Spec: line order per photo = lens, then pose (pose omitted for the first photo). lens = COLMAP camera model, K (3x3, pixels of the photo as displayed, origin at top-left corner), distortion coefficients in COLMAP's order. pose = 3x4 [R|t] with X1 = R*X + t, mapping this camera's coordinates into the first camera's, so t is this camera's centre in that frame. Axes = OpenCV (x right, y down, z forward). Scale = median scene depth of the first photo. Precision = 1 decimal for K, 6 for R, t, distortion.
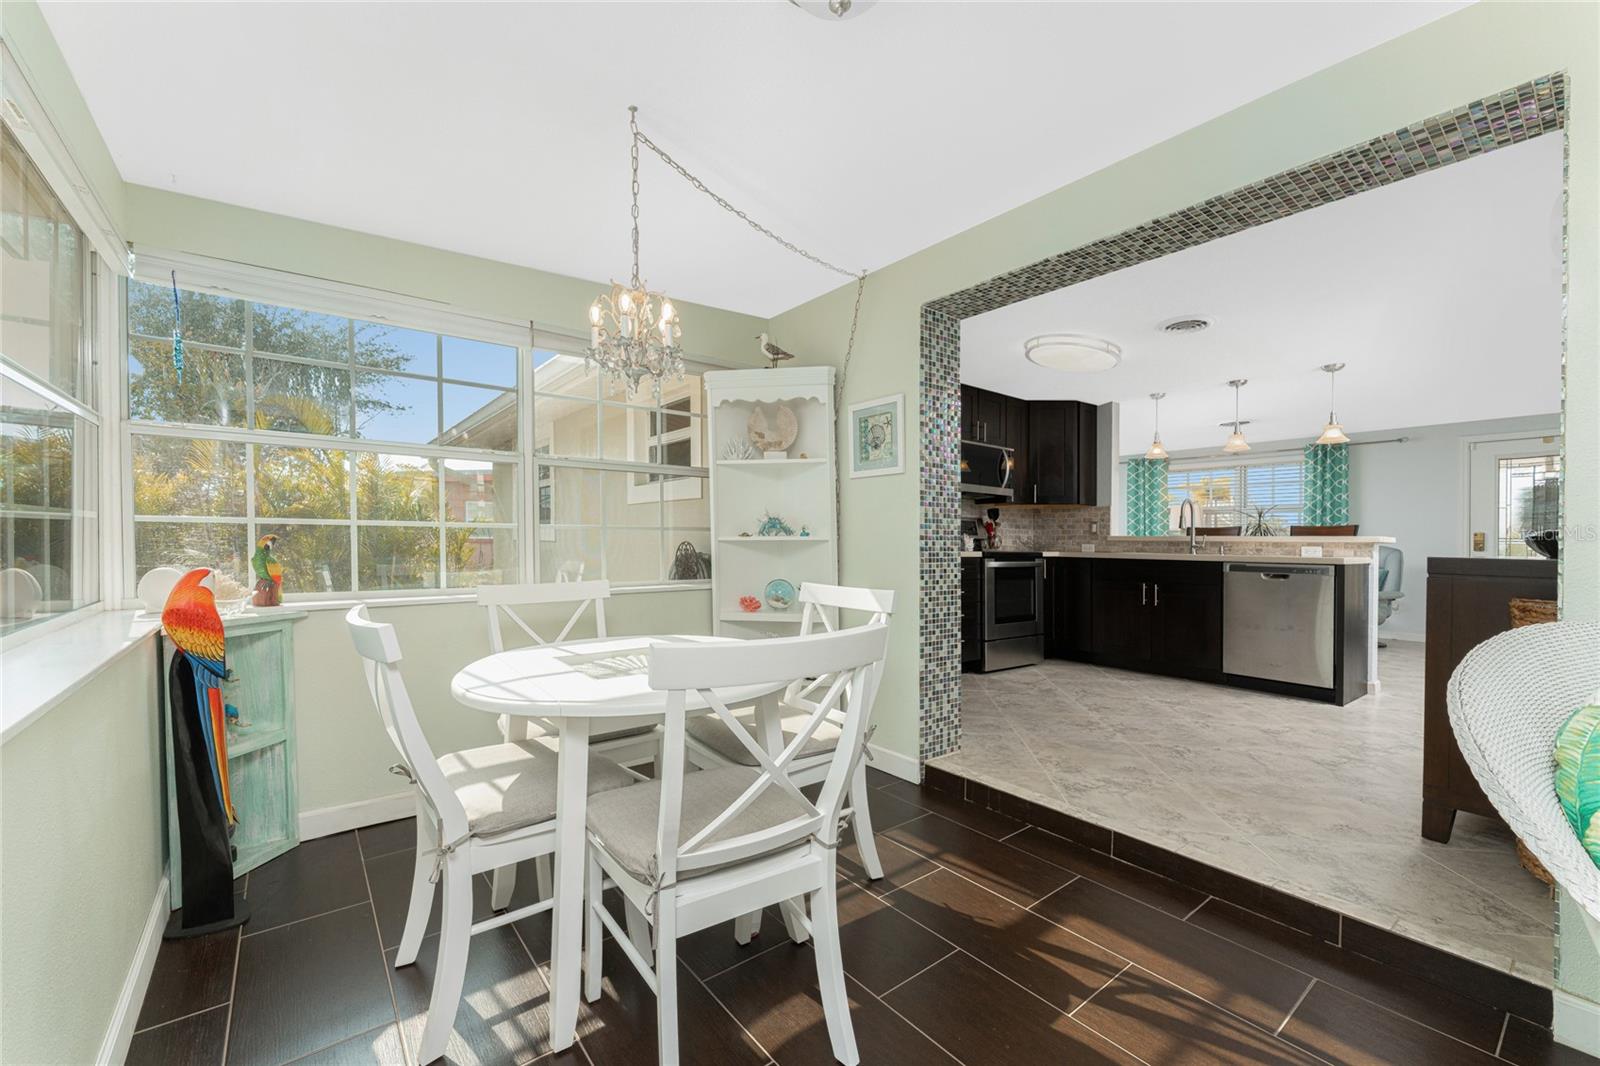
lens RADIAL K [[643.6, 0, 791.7], [0, 643.6, 536.3], [0, 0, 1]] dist [0.003896, 0.000137]
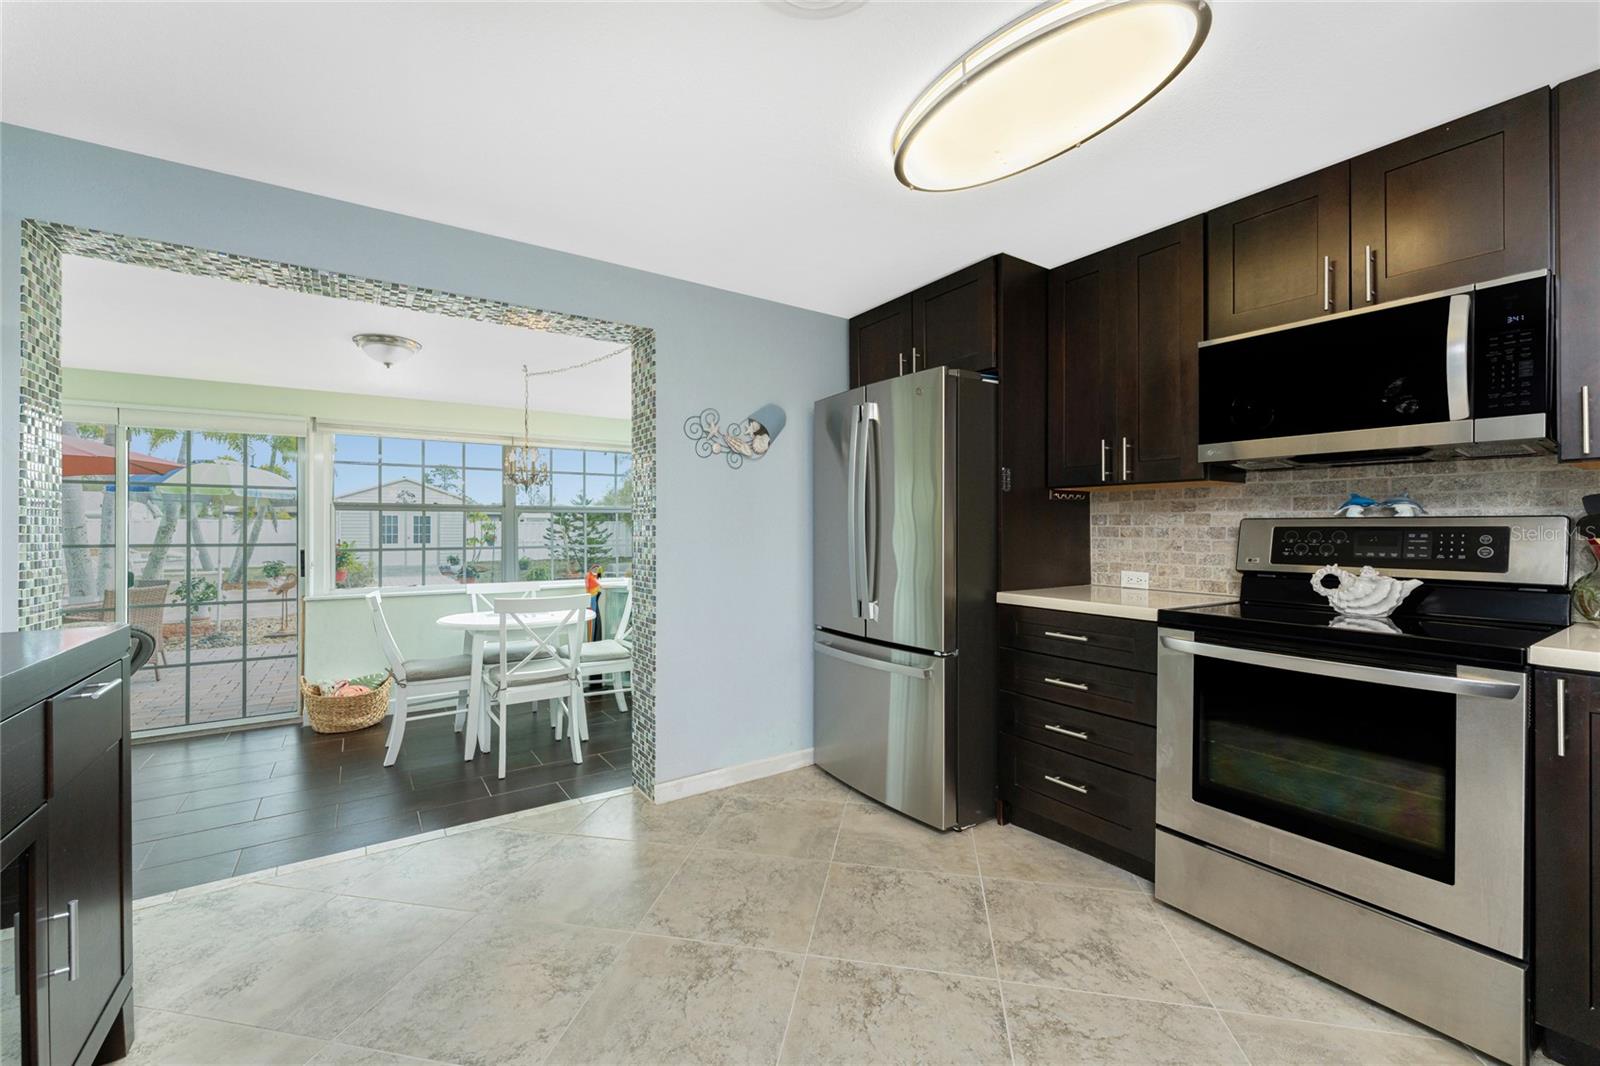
lens RADIAL K [[643.2, 0, 789.8], [0, 643.2, 528.8], [0, 0, 1]] dist [0.000277, 0.000157]
pose [[-0.061607, -0.016975, -0.997956, 0.720389], [0.005440, 0.999835, -0.017342, -0.022640], [0.998086, -0.006498, -0.061504, 0.774138]]
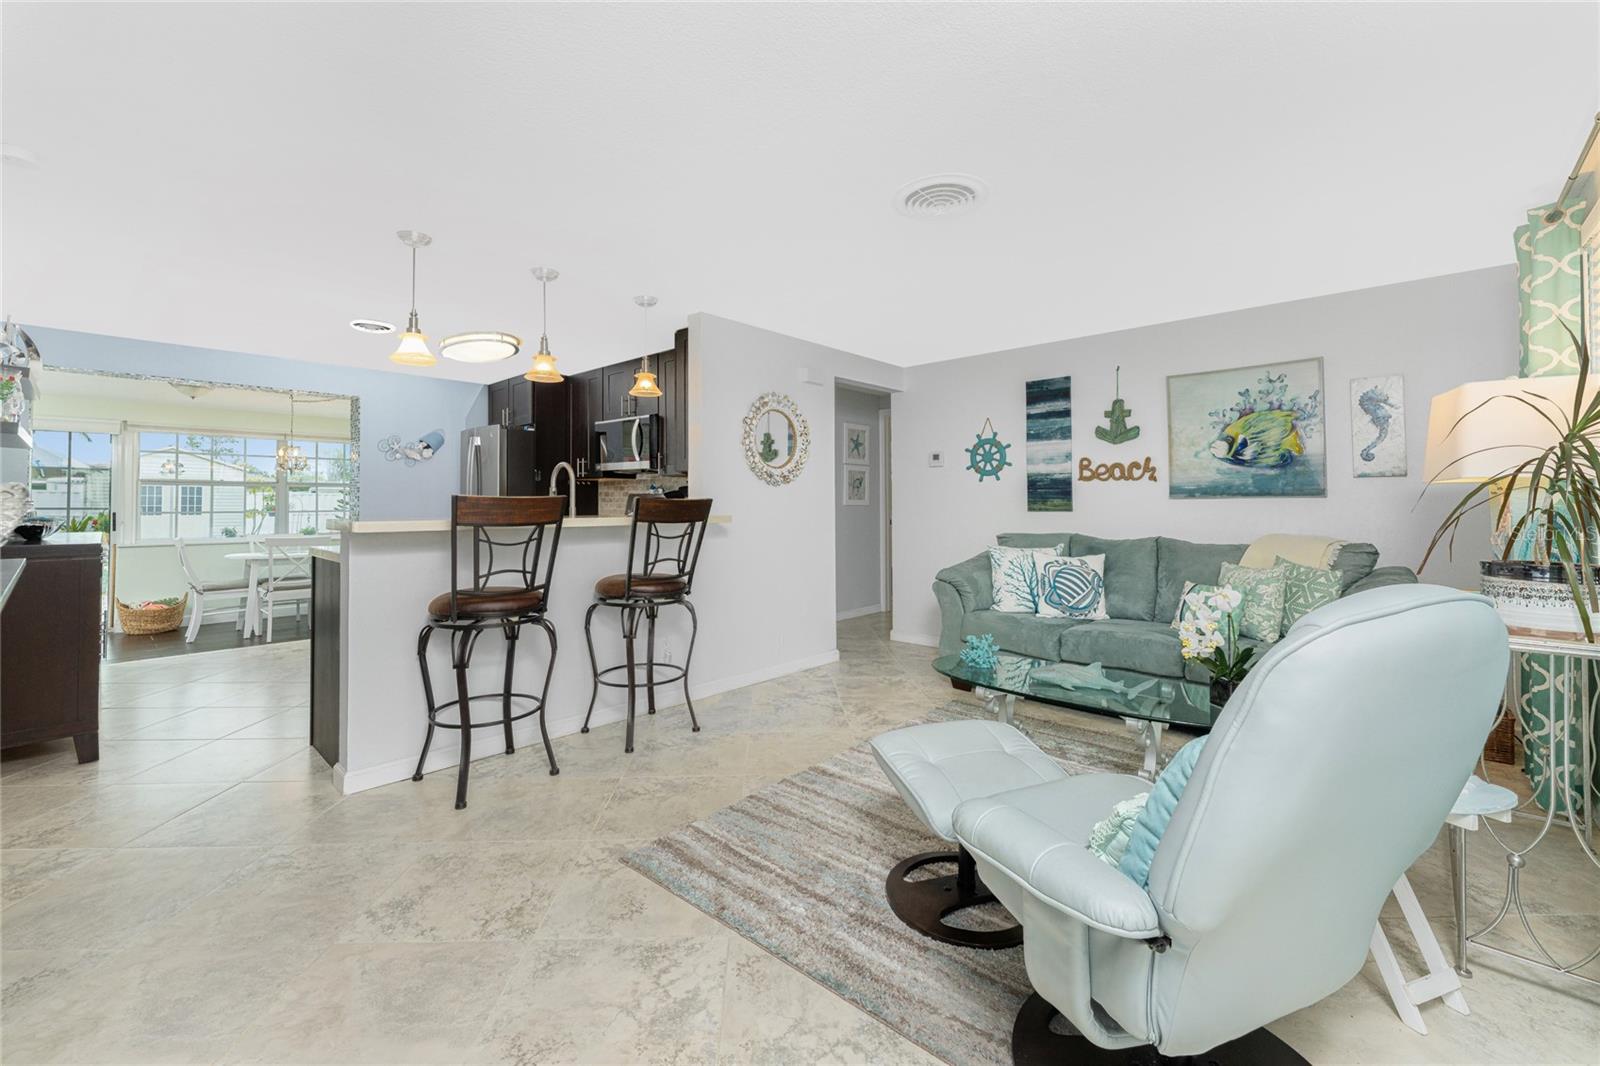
lens RADIAL K [[662.4, 0, 795.0], [0, 662.4, 490.6], [0, 0, 1]] dist [0.000417, 0.000067]
pose [[0.164450, -0.032728, -0.985842, 1.409766], [0.007860, 0.999461, -0.031869, -0.003360], [0.986354, -0.002508, 0.164619, 1.172569]]
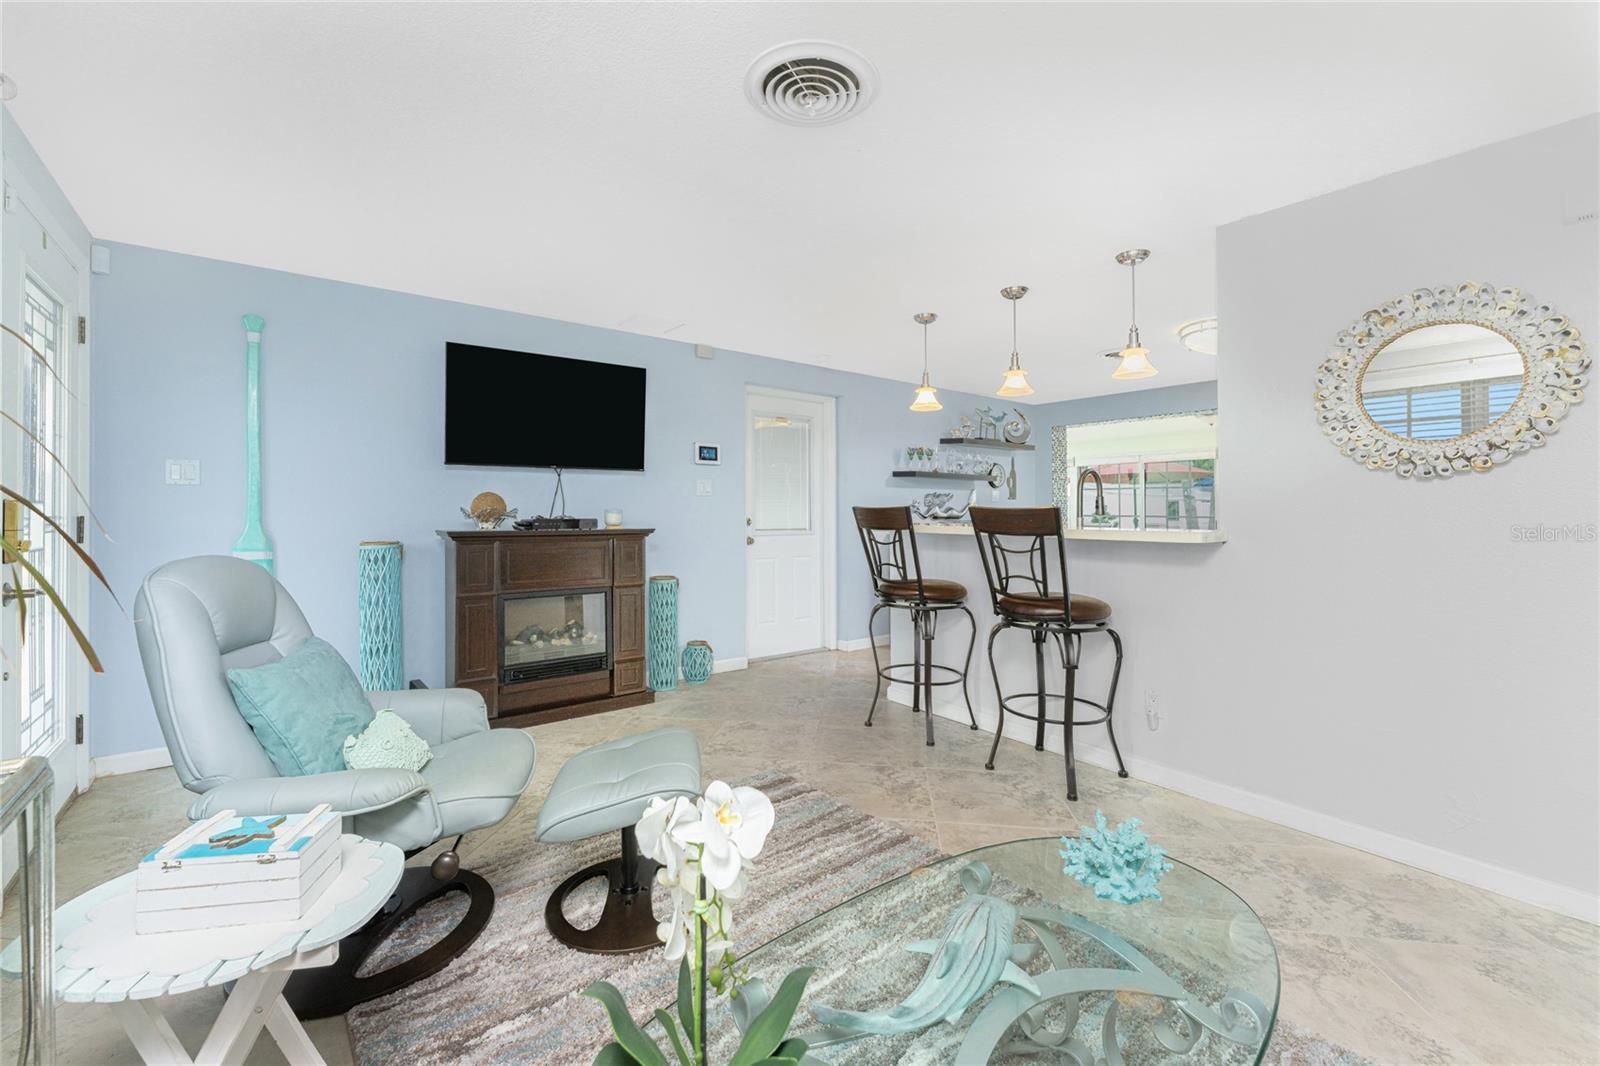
lens RADIAL K [[644.8, 0, 764.0], [0, 644.8, 518.8], [0, 0, 1]] dist [0.001545, 0.000103]
pose [[-0.999752, -0.018187, 0.012865, 0.956198], [-0.018084, 0.999804, 0.008037, -0.007948], [-0.013009, 0.007802, -0.999885, 1.717803]]
